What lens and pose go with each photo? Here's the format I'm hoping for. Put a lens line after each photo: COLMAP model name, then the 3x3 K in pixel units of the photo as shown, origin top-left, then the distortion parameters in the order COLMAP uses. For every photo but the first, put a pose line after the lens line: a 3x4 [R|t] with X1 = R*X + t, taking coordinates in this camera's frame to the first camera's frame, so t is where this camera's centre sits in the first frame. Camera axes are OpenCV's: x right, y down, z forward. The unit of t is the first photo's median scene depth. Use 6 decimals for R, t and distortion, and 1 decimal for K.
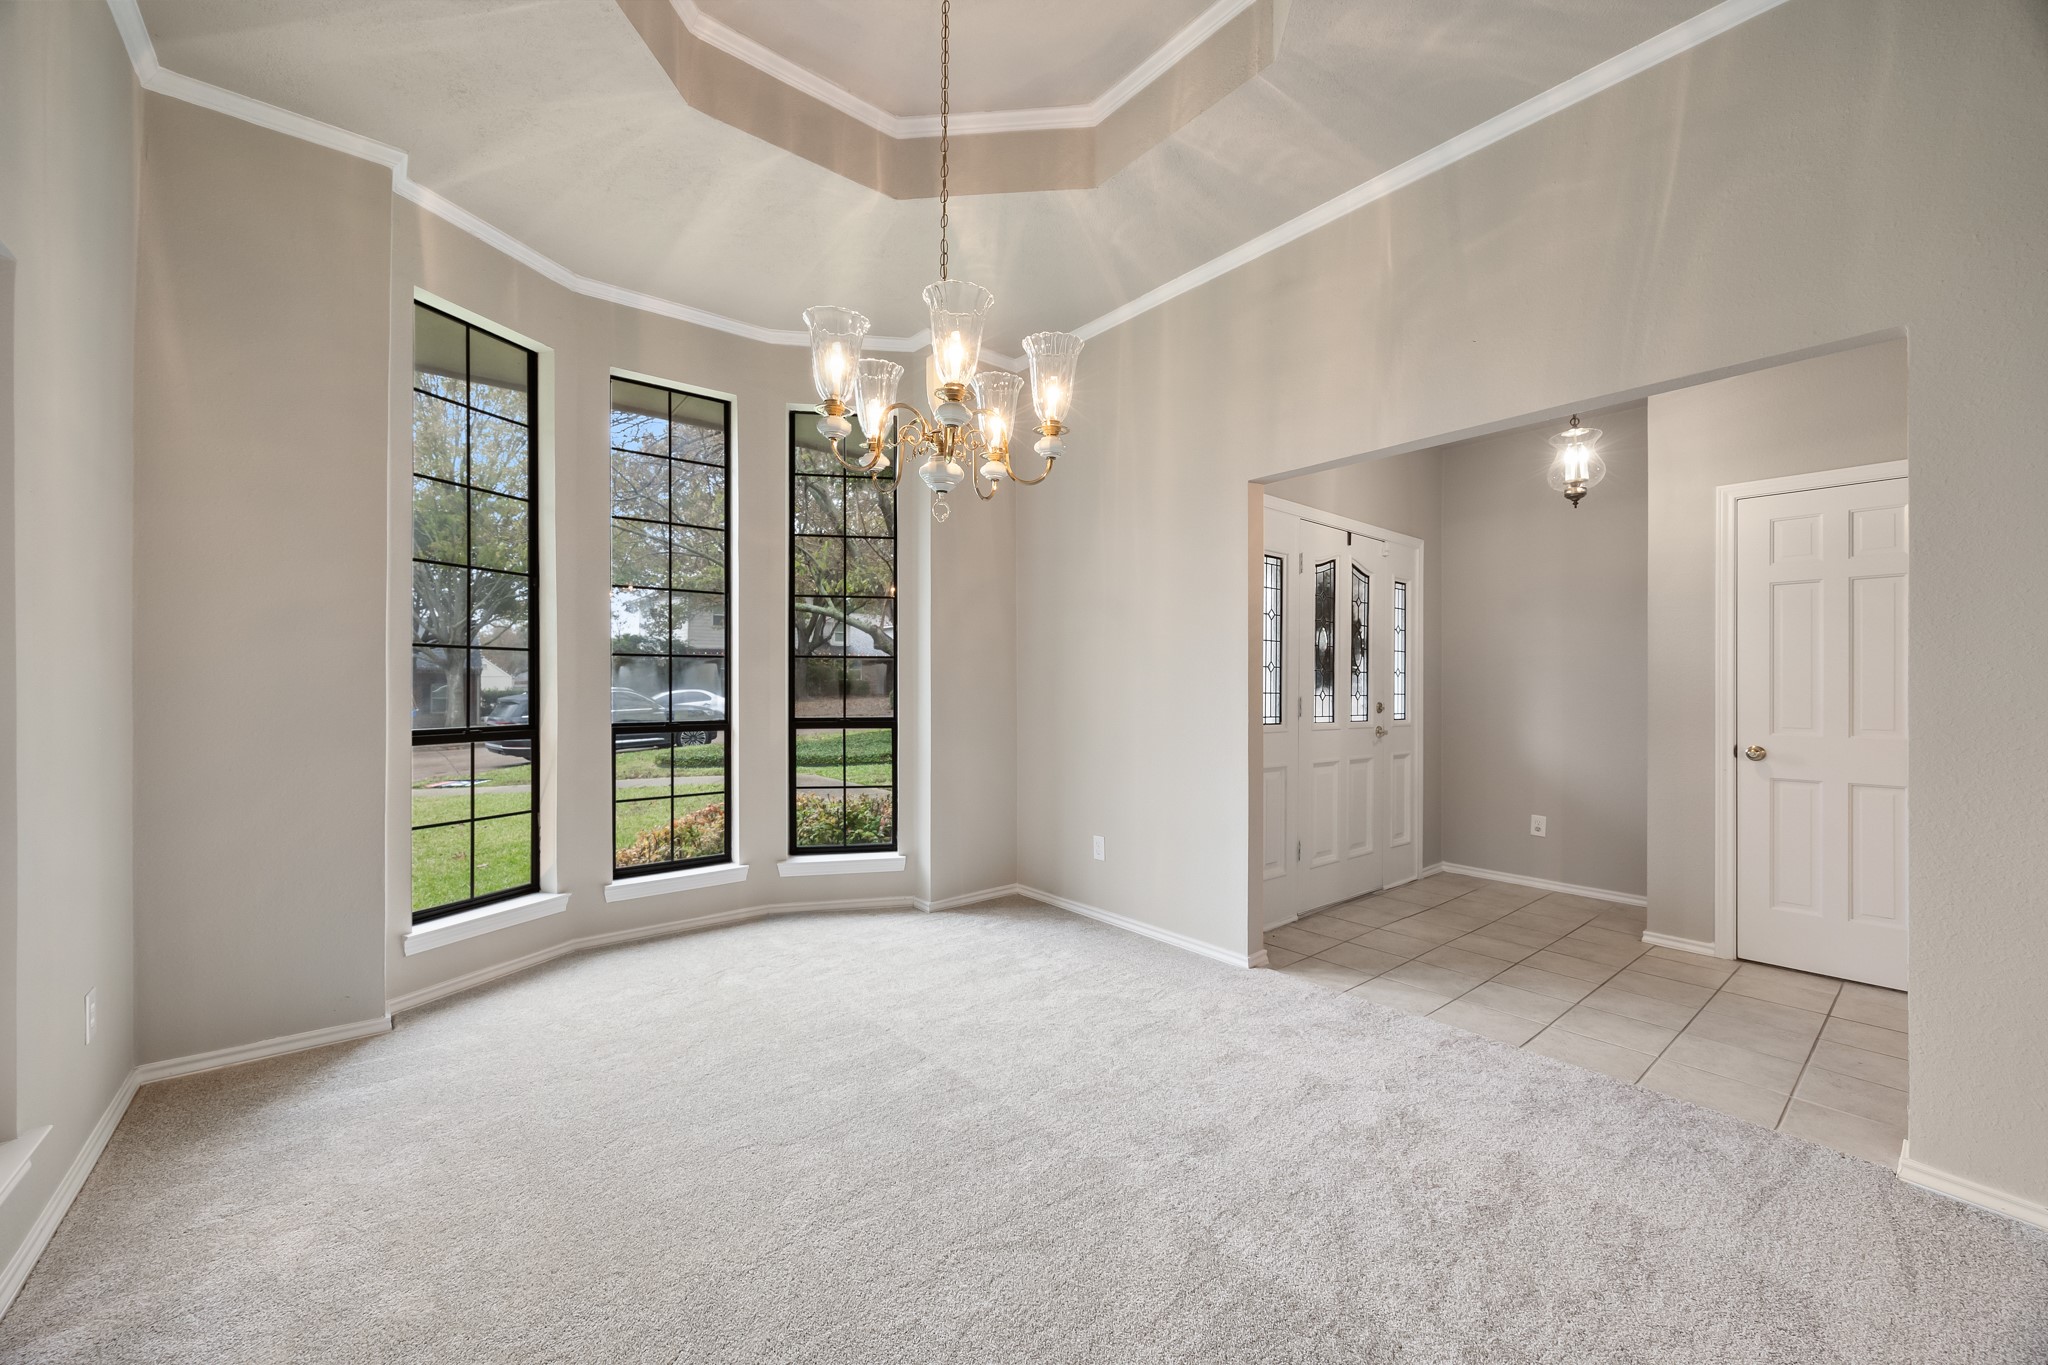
lens RADIAL K [[790.2, 0, 1031.3], [0, 790.2, 684.7], [0, 0, 1]] dist [0.009692, -0.000480]
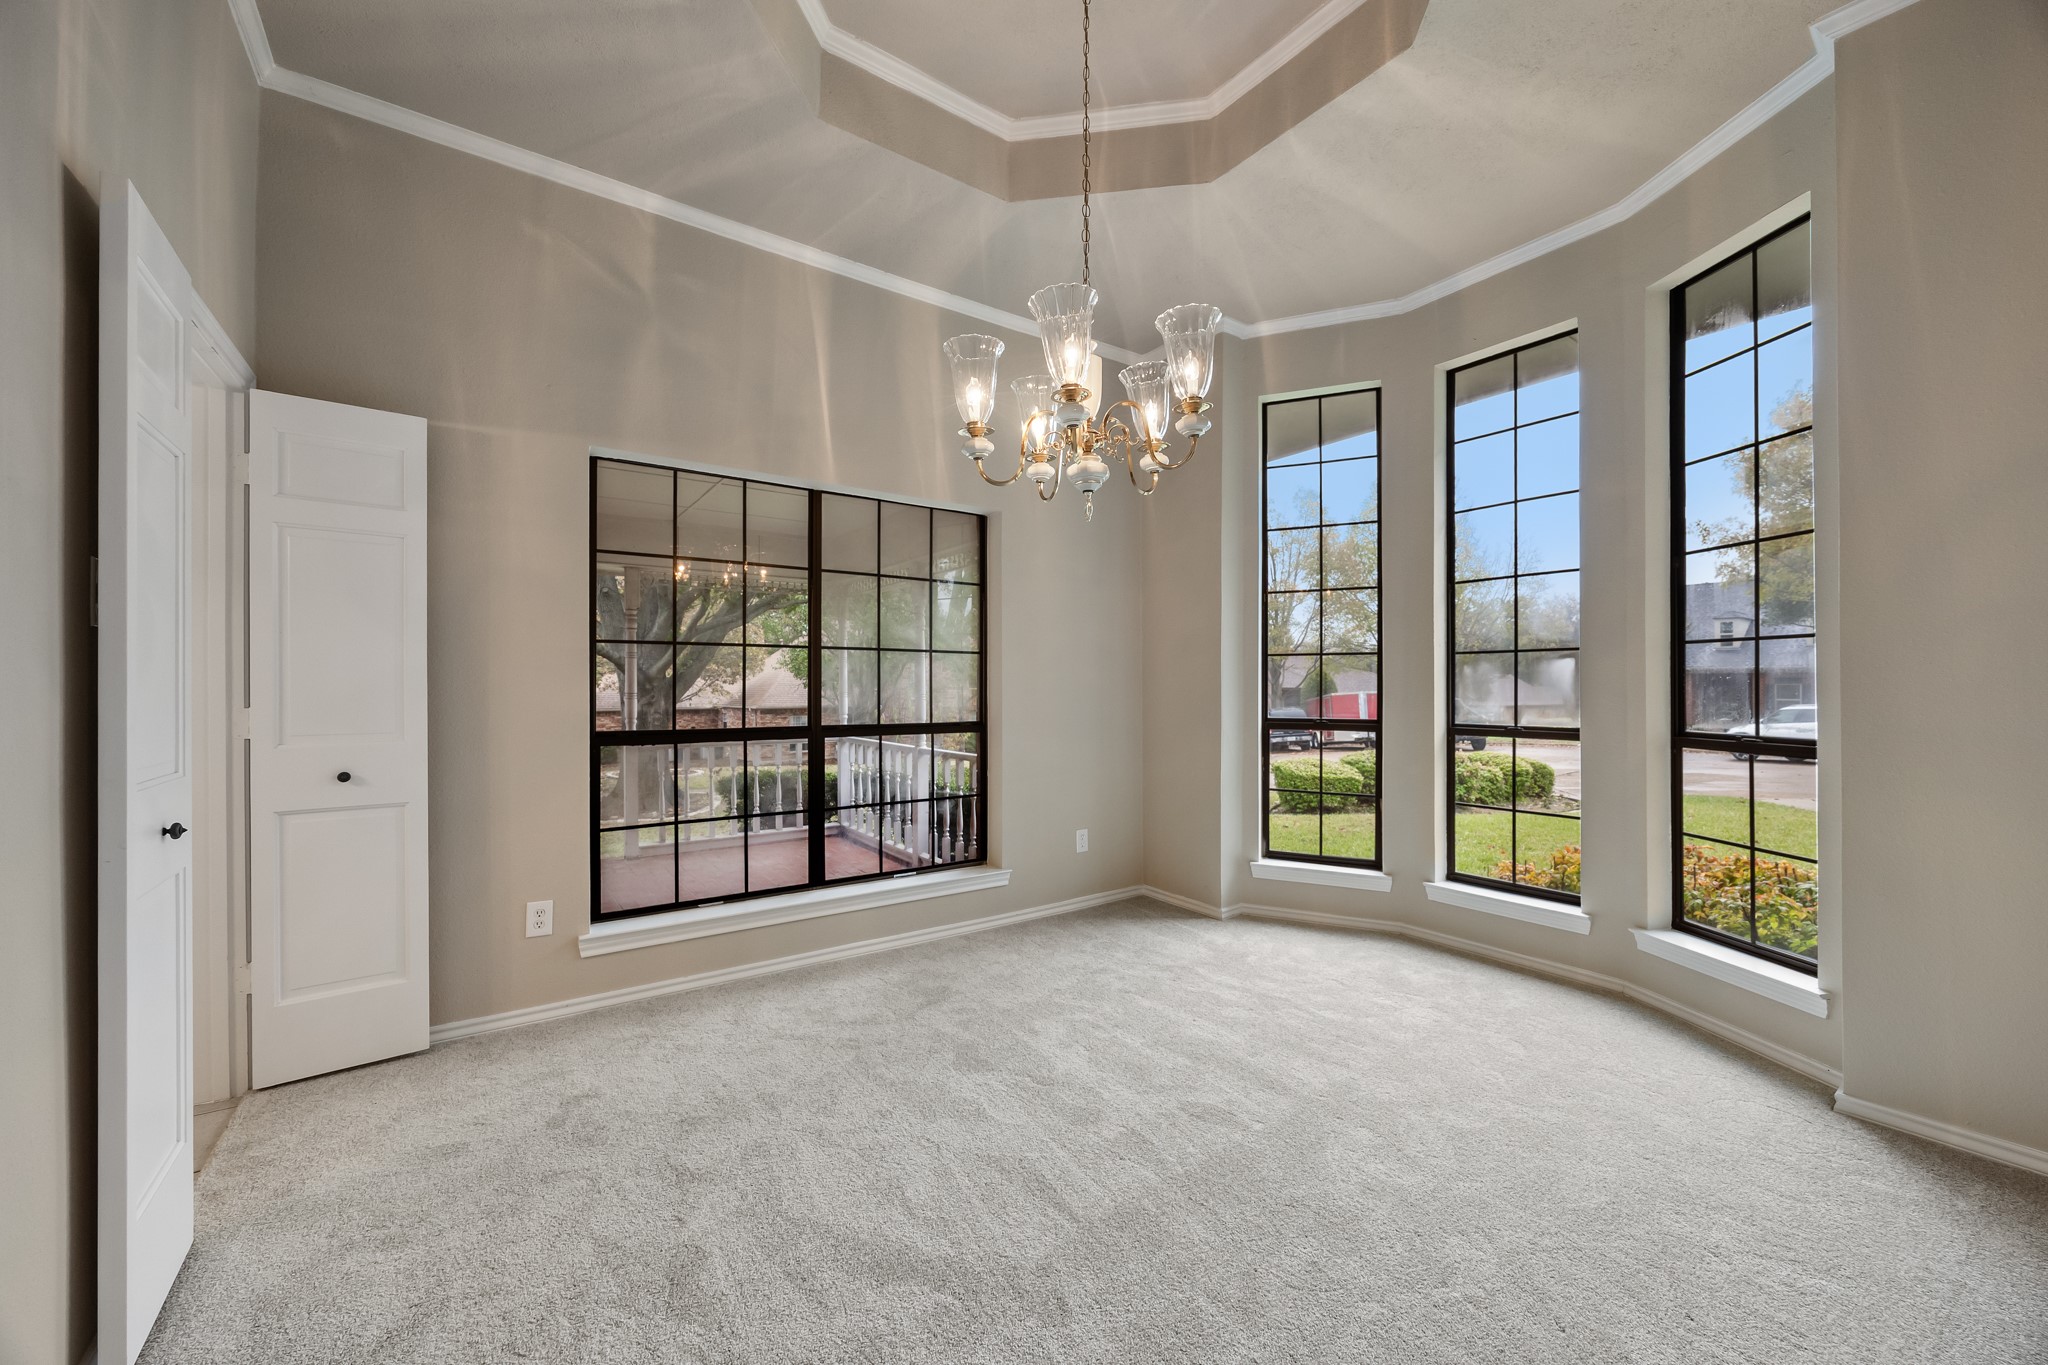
lens RADIAL K [[790.2, 0, 1025.4], [0, 790.2, 685.9], [0, 0, 1]] dist [0.009692, -0.000480]
pose [[-0.075306, 0.004087, -0.997152, 0.532874], [0.000429, 0.999992, 0.004066, -0.001898], [0.997160, -0.000122, -0.075307, 0.589748]]
